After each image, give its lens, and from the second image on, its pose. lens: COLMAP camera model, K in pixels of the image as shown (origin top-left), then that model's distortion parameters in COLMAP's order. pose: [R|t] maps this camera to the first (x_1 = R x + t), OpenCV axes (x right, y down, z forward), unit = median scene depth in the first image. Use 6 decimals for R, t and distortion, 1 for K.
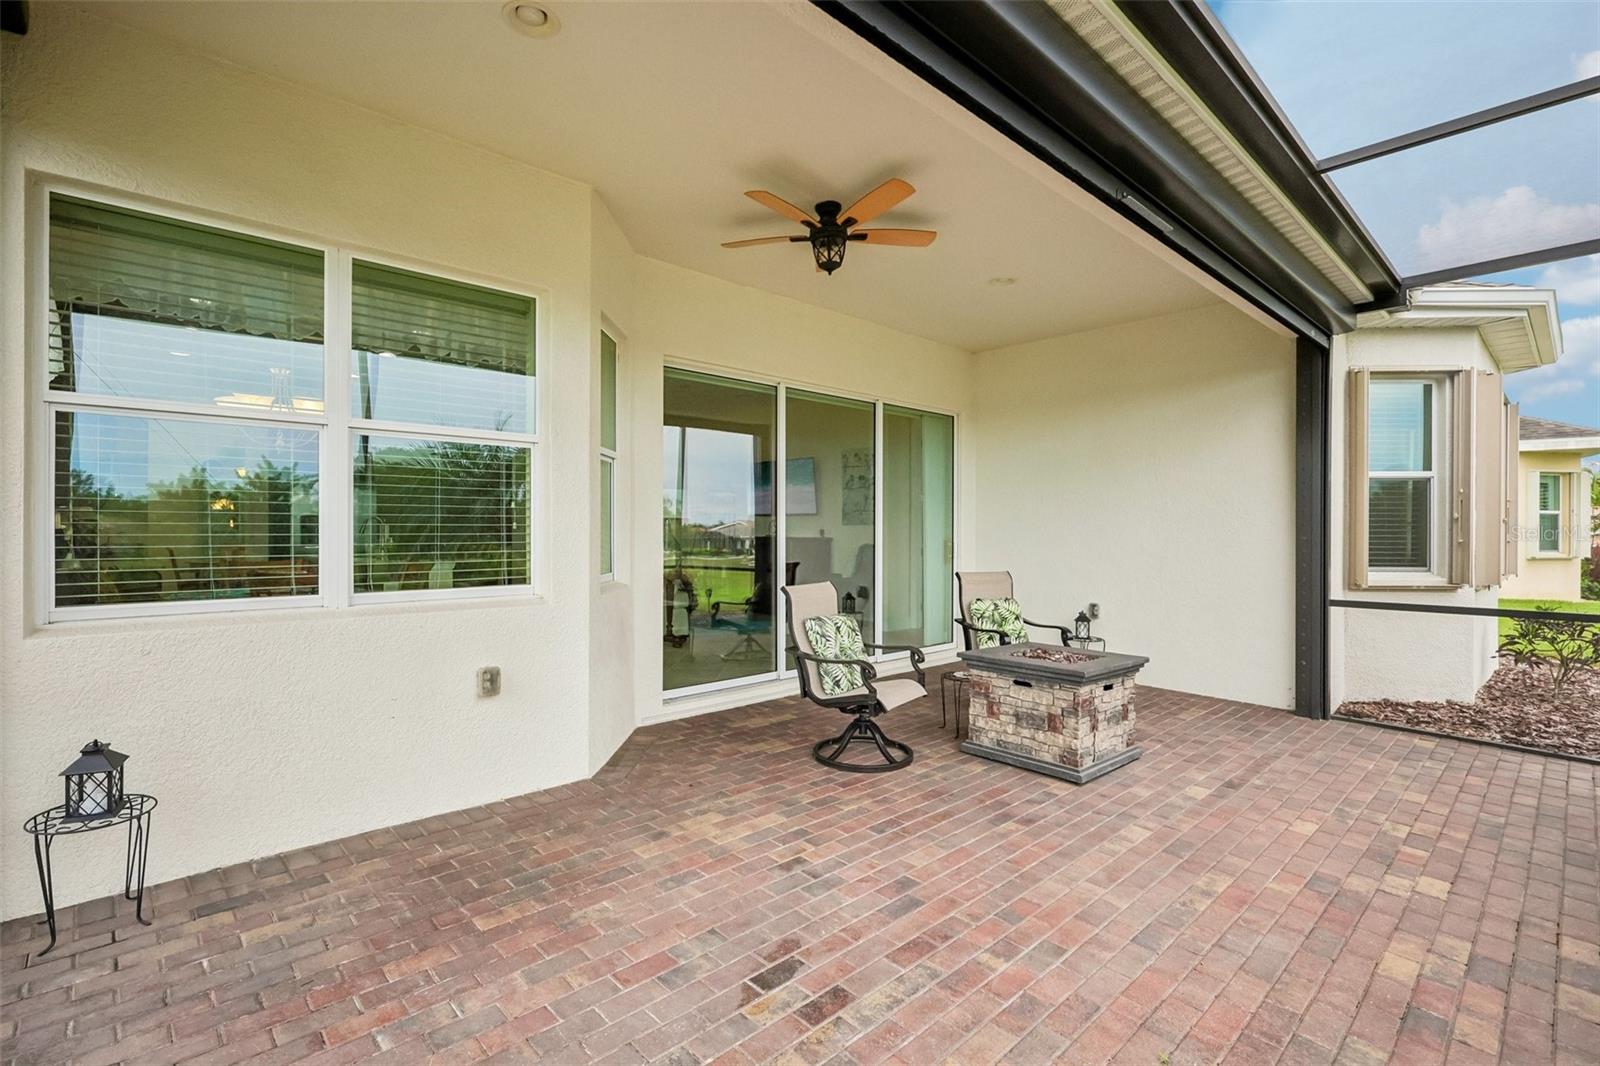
lens RADIAL K [[738.5, 0, 798.5], [0, 738.5, 528.0], [0, 0, 1]] dist [-0.007765, 0.001373]
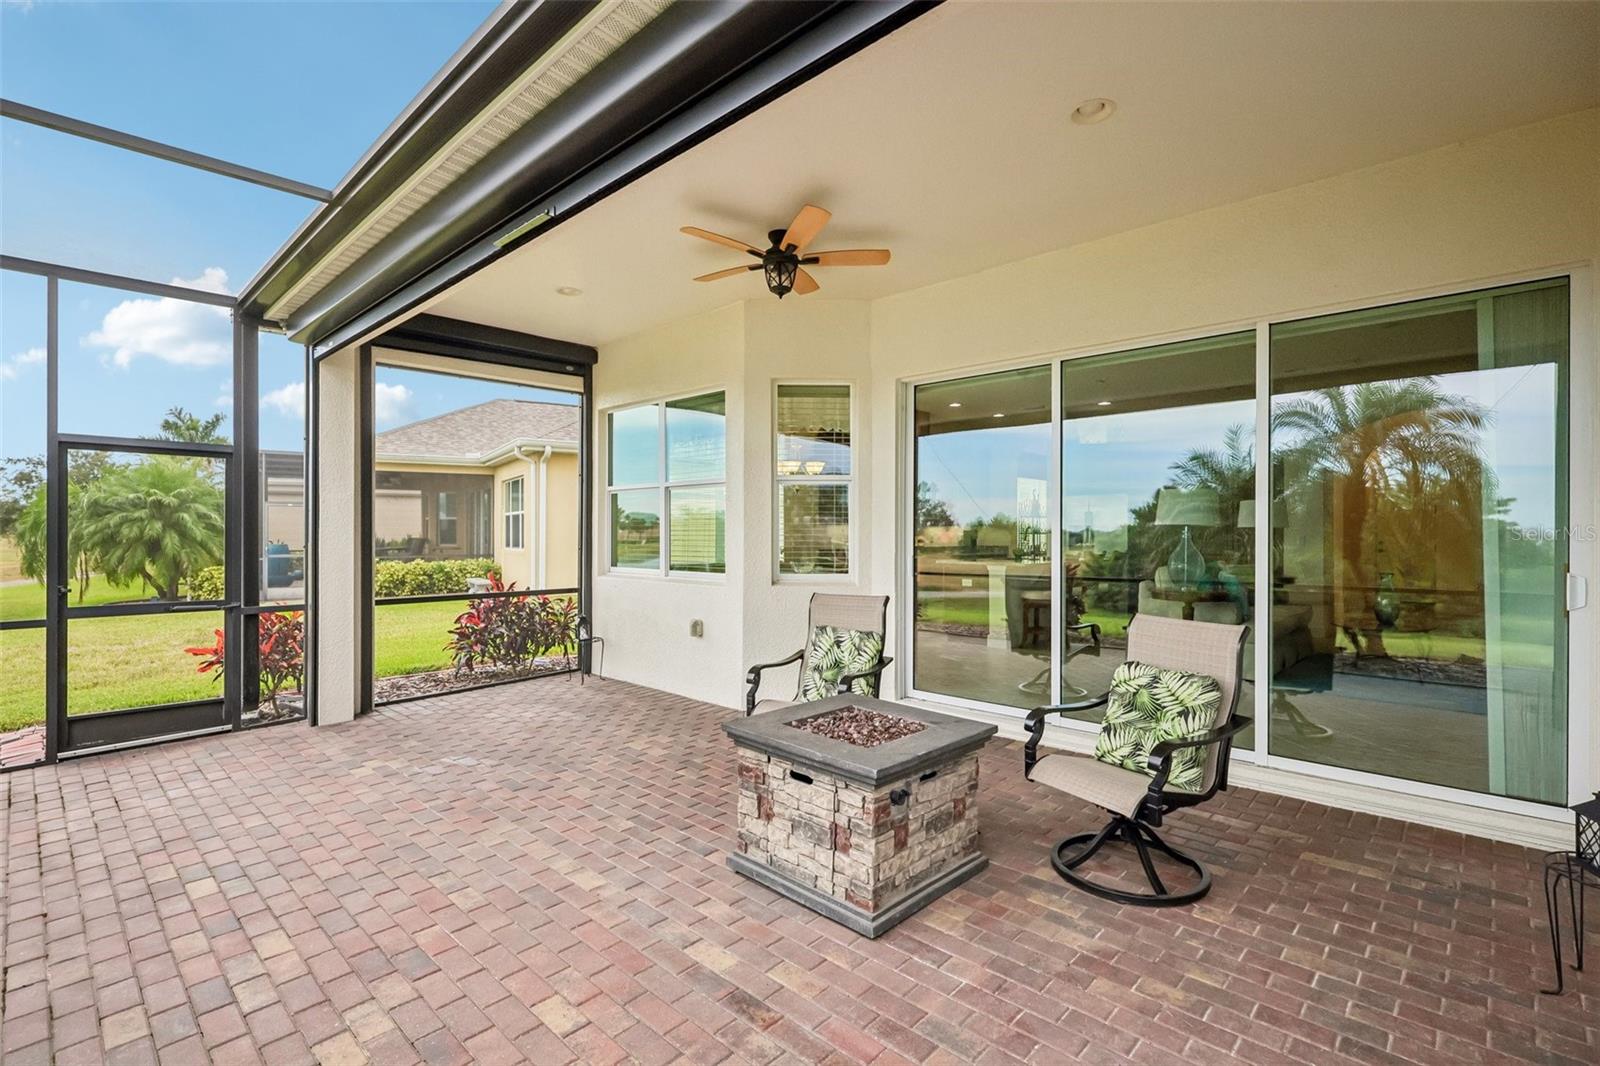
lens RADIAL K [[738.5, 0, 798.1], [0, 738.5, 534.6], [0, 0, 1]] dist [-0.007765, 0.001373]
pose [[0.057402, -0.000085, -0.998351, 1.332865], [0.001939, 0.999998, 0.000026, -0.006737], [0.998349, -0.001938, 0.057402, 1.170883]]
